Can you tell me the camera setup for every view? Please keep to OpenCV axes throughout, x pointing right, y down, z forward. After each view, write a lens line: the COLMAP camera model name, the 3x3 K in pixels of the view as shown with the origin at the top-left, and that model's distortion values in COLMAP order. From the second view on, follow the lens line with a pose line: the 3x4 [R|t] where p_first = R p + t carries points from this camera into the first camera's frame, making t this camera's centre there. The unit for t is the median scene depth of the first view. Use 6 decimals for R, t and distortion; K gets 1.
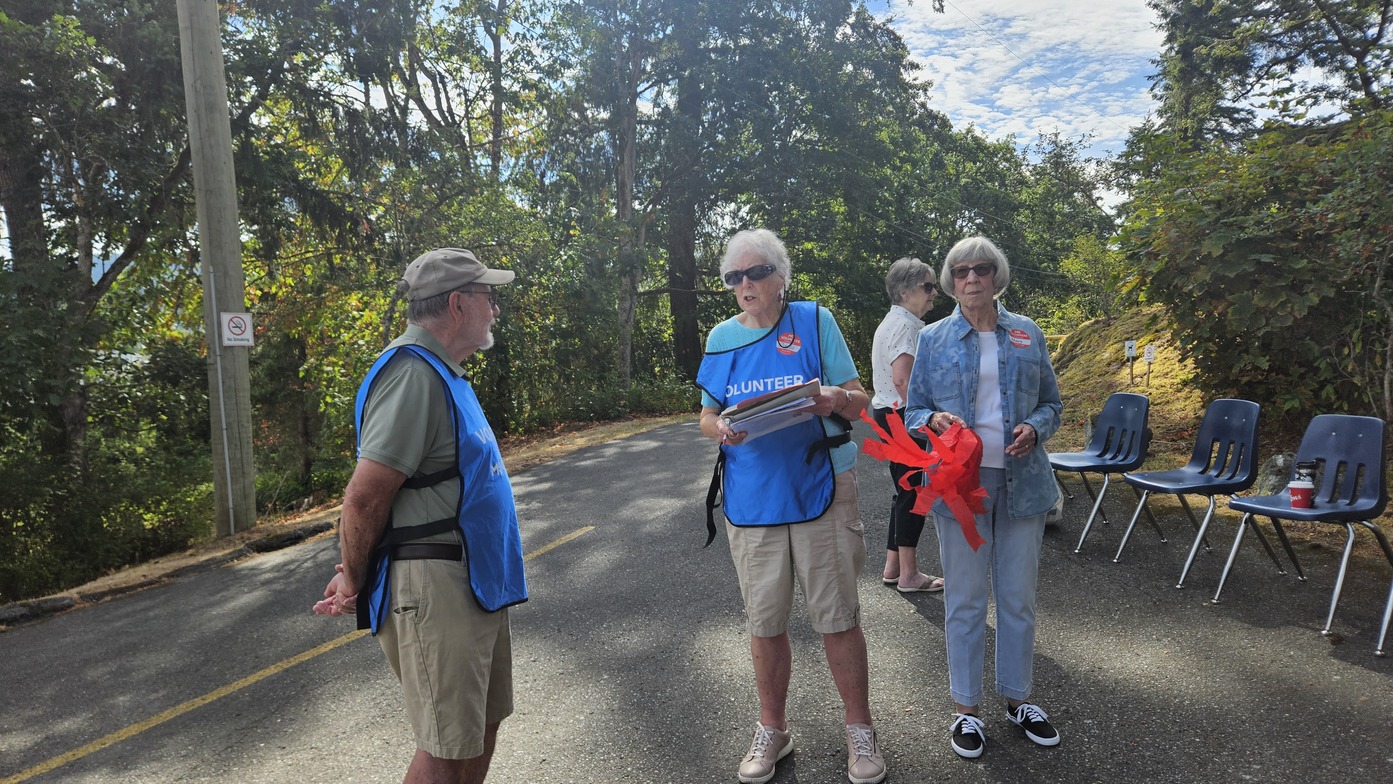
lens RADIAL K [[949.5, 0, 681.9], [0, 949.5, 417.2], [0, 0, 1]] dist [0.069292, -0.052146]
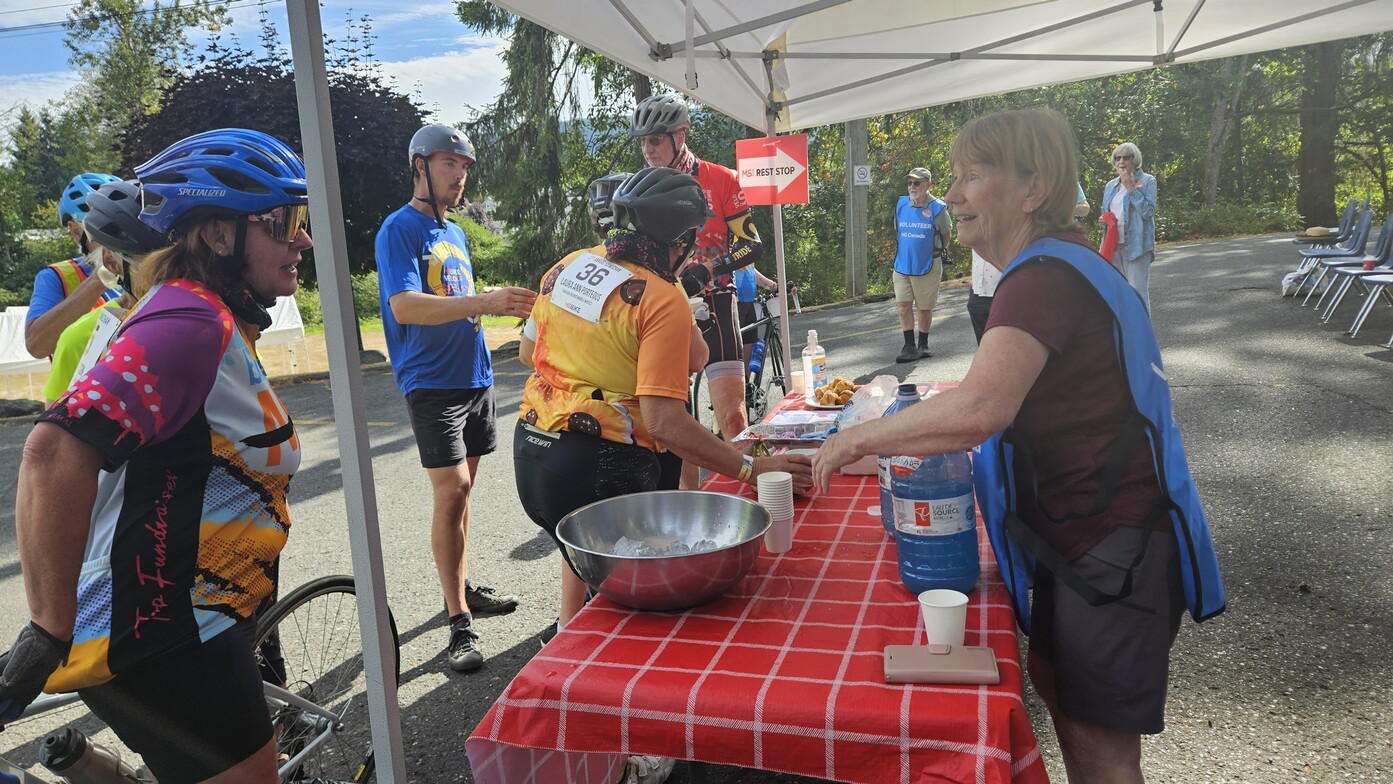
lens RADIAL K [[946.5, 0, 717.0], [0, 946.5, 384.3], [0, 0, 1]] dist [0.096477, -0.072354]
pose [[0.829733, 0.103529, -0.548475, 0.838923], [-0.022978, 0.988150, 0.151759, 0.071772], [0.557688, -0.113317, 0.822280, -1.666710]]
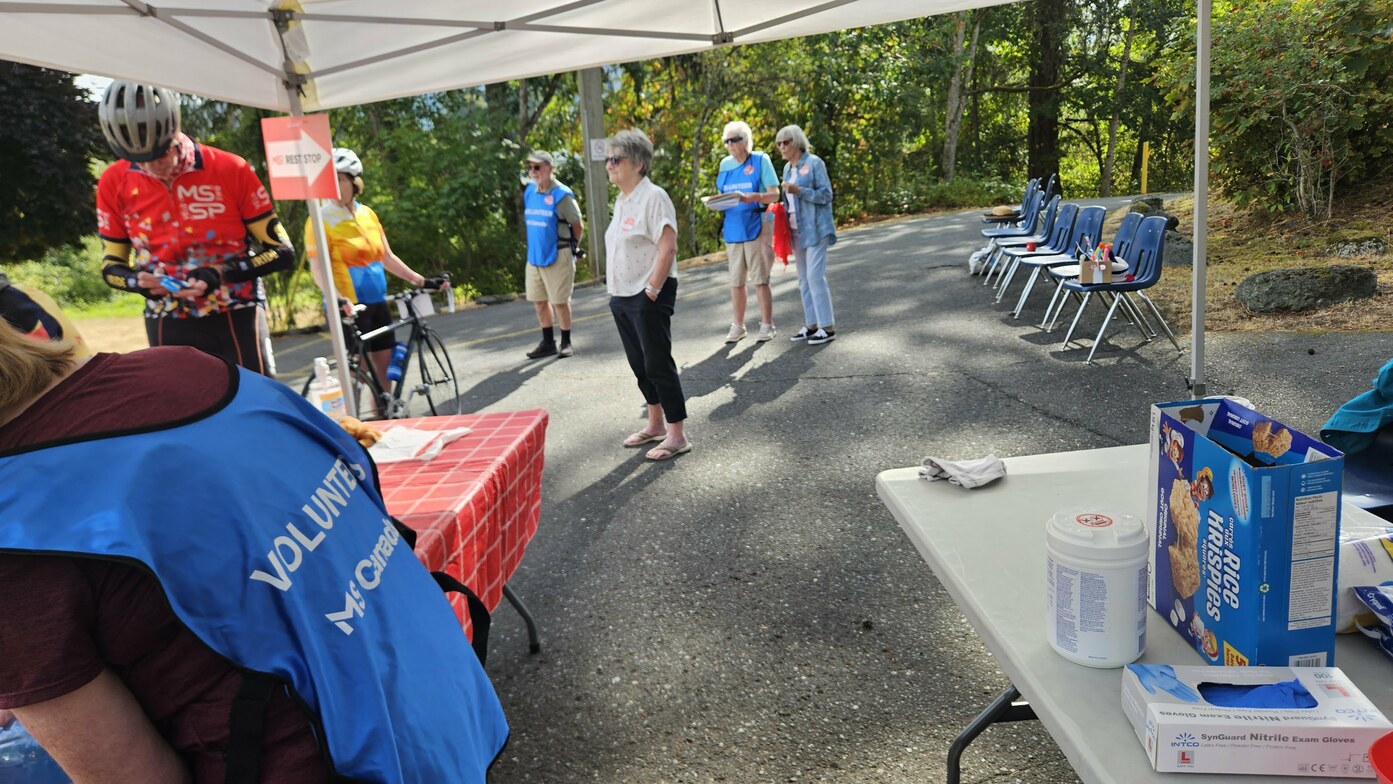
lens RADIAL K [[950.2, 0, 683.4], [0, 950.2, 390.2], [0, 0, 1]] dist [0.084502, -0.072646]
pose [[0.918310, 0.083136, -0.387034, 0.971964], [-0.012166, 0.983164, 0.182319, 0.038230], [0.395675, -0.162717, 0.903861, -1.413012]]
